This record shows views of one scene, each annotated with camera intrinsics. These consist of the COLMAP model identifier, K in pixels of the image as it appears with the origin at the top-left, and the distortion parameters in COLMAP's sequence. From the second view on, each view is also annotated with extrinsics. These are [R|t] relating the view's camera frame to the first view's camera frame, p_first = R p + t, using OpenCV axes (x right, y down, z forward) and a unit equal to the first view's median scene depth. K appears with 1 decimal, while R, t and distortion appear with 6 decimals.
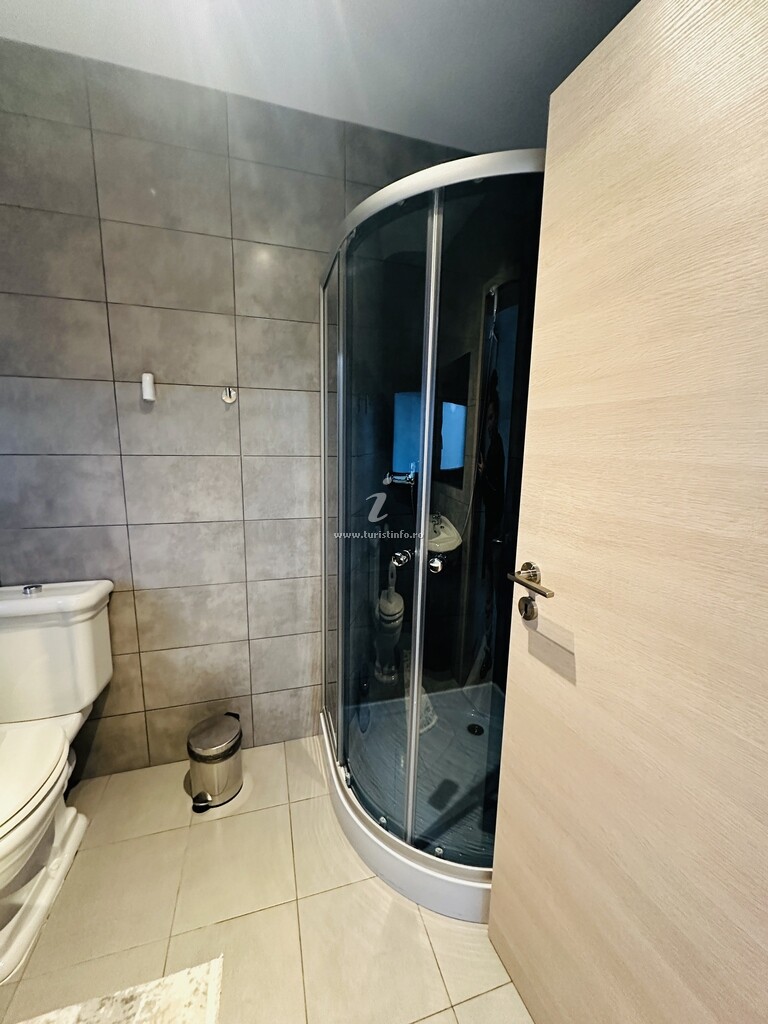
lens RADIAL K [[405.7, 0, 384.0], [0, 405.7, 512.0], [0, 0, 1]] dist [-0.003396, 0.000182]
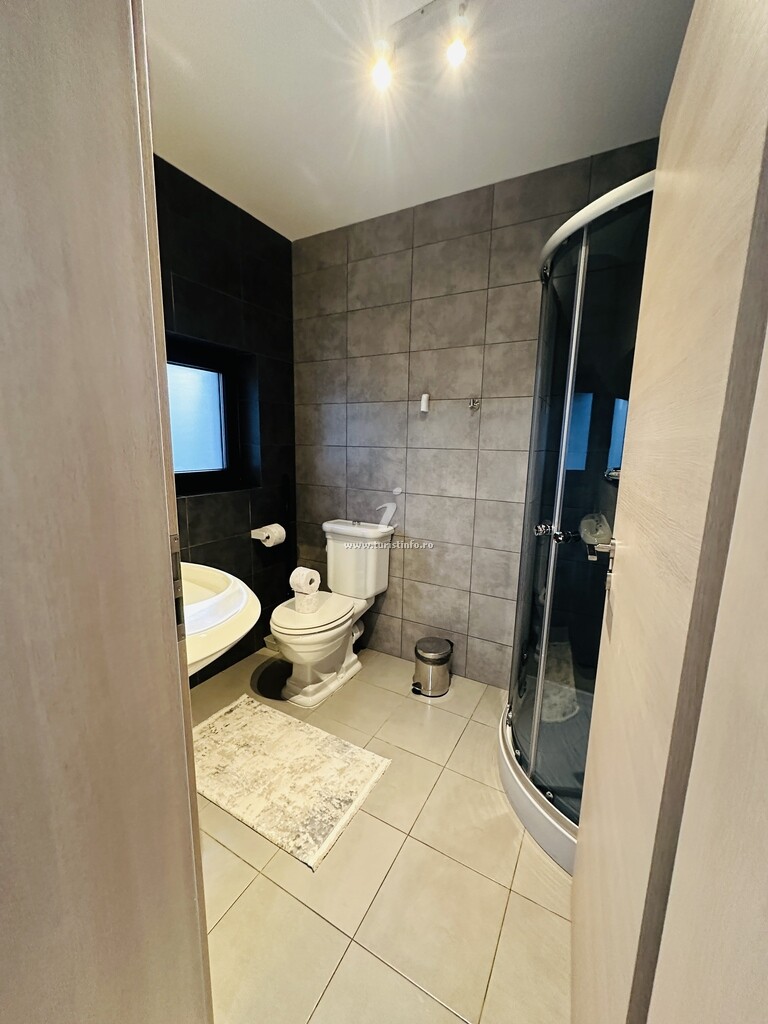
lens RADIAL K [[405.7, 0, 384.0], [0, 405.7, 512.0], [0, 0, 1]] dist [-0.003396, 0.000182]
pose [[0.694115, 0.119656, -0.709850, 0.406959], [-0.130069, 0.990705, 0.039812, 0.051329], [0.708016, 0.064695, 0.703227, -0.138654]]
